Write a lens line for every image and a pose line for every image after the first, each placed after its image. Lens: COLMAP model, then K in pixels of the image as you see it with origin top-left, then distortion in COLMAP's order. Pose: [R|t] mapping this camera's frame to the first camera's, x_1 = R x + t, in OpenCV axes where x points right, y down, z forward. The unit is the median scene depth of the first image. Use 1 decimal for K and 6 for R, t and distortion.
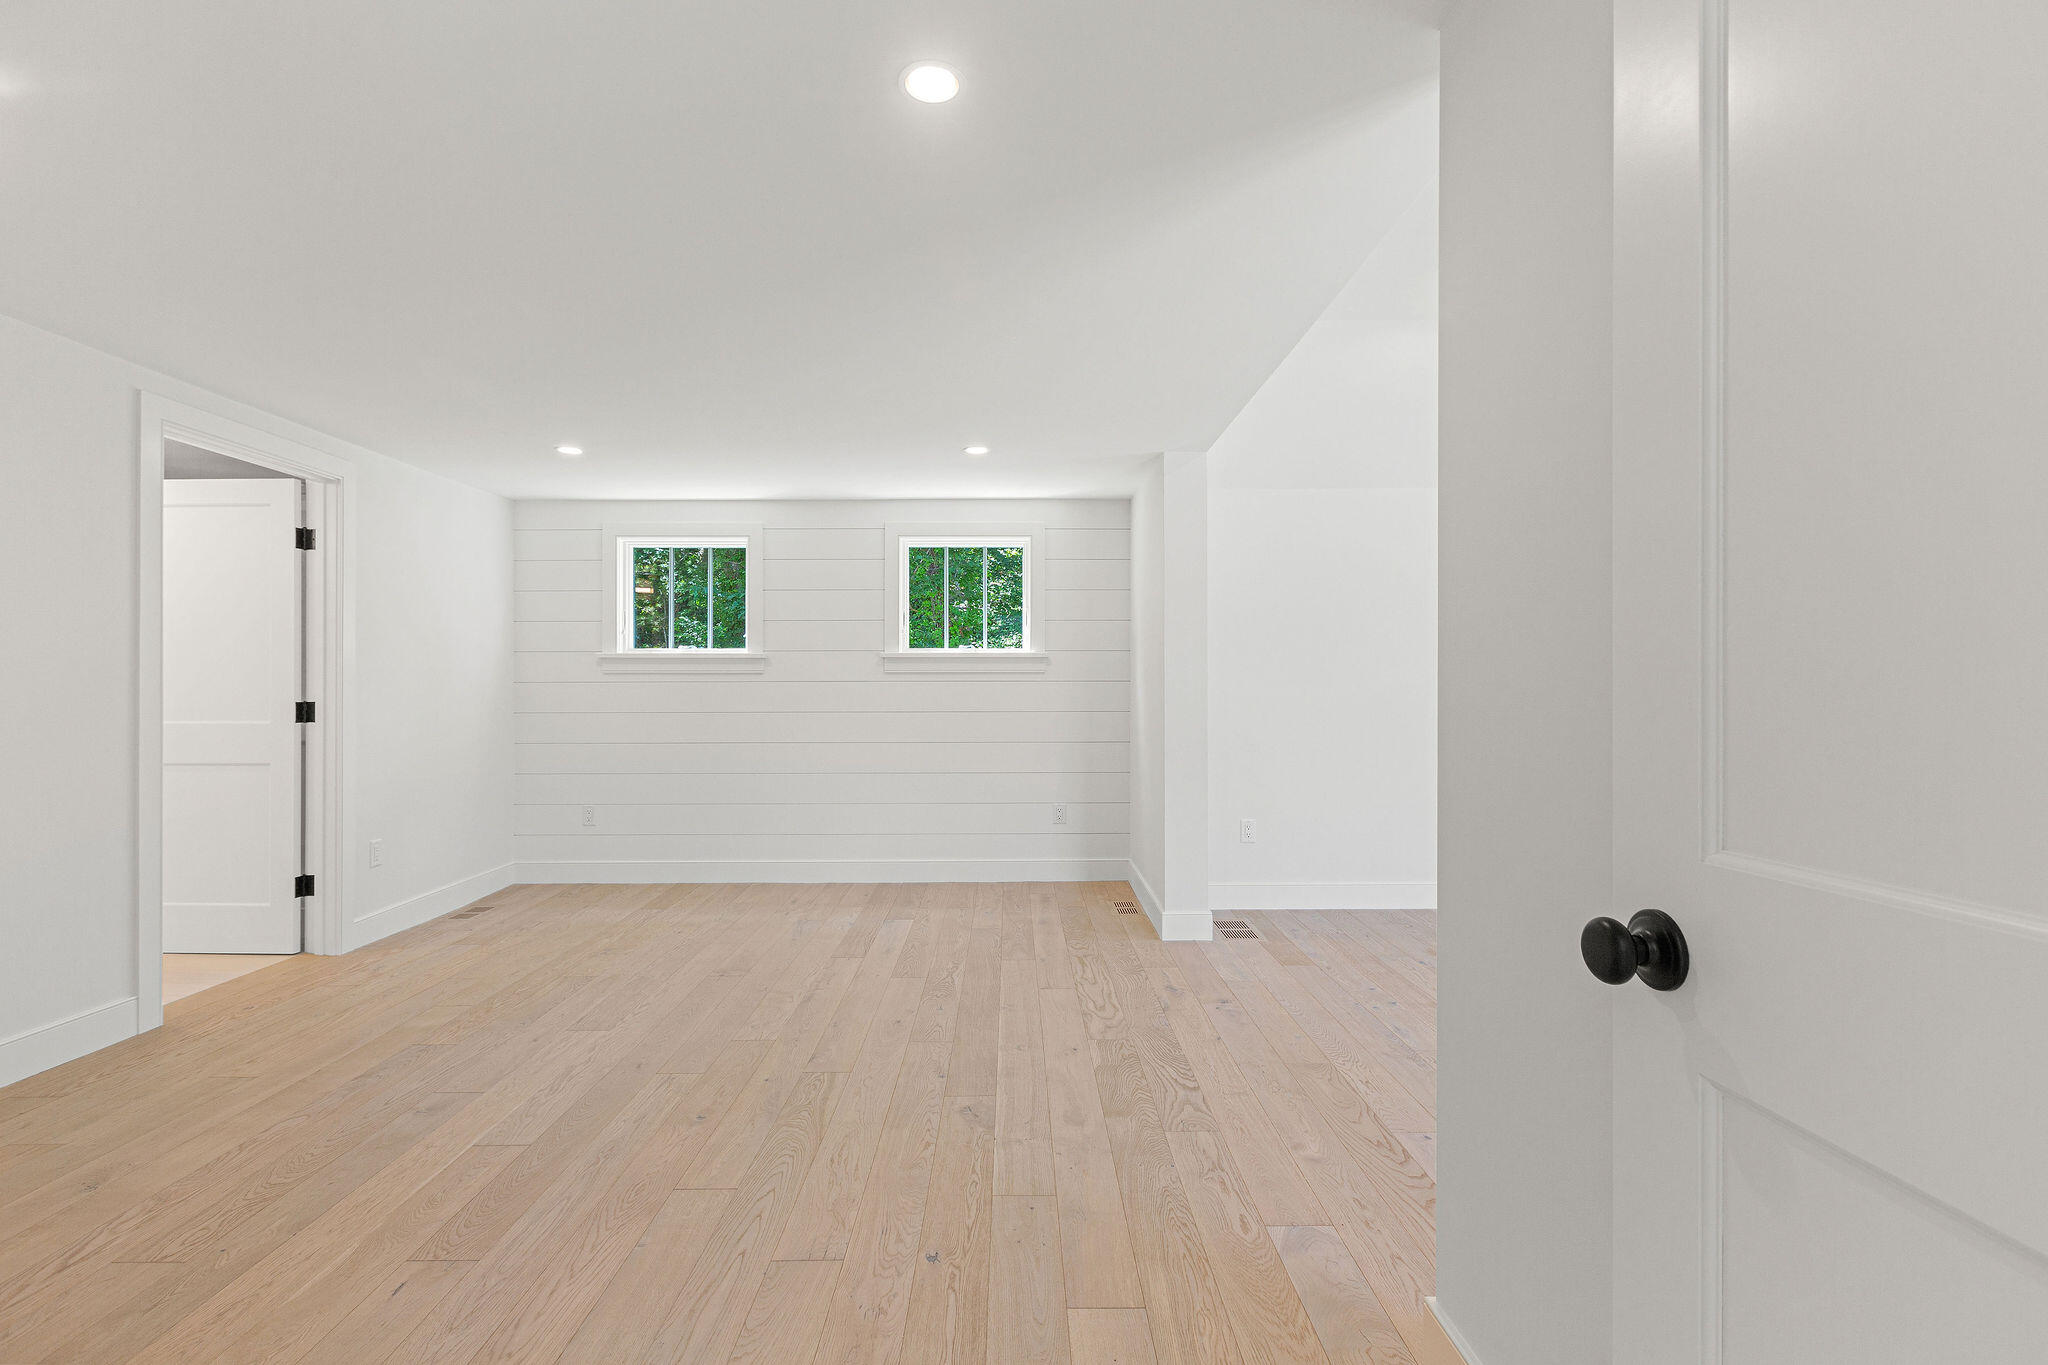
lens RADIAL K [[928.7, 0, 1025.8], [0, 928.7, 700.9], [0, 0, 1]] dist [0.001613, 0.000044]
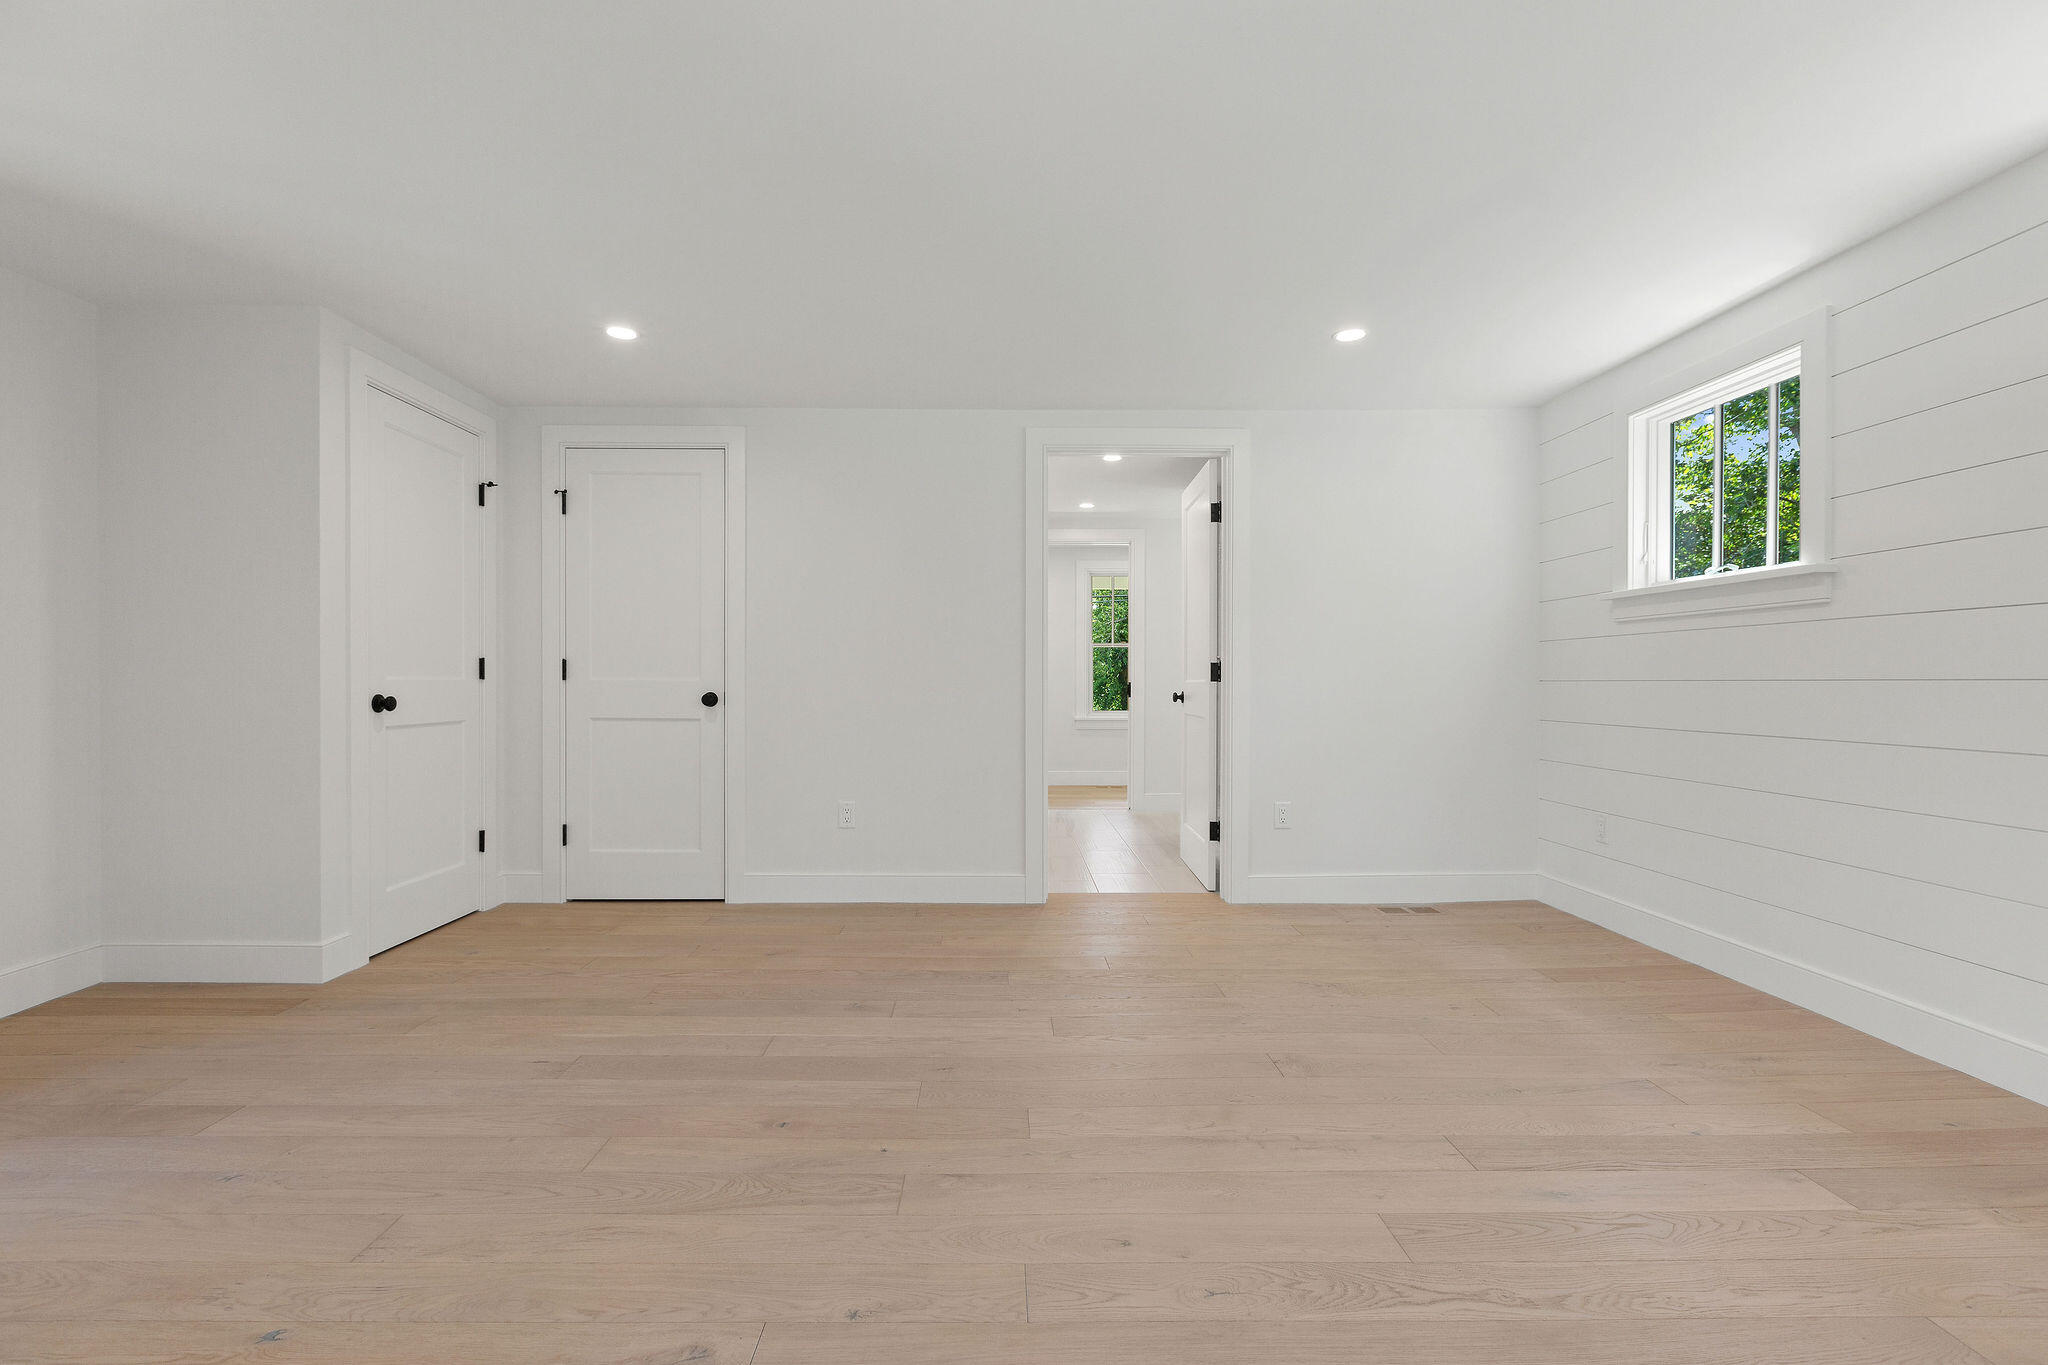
lens RADIAL K [[928.7, 0, 1025.8], [0, 928.7, 700.9], [0, 0, 1]] dist [0.001613, 0.000044]
pose [[-0.010094, 0.021597, -0.999716, 0.358537], [-0.011759, 0.999695, 0.021715, 0.028587], [0.999880, 0.011975, -0.009837, 0.896459]]
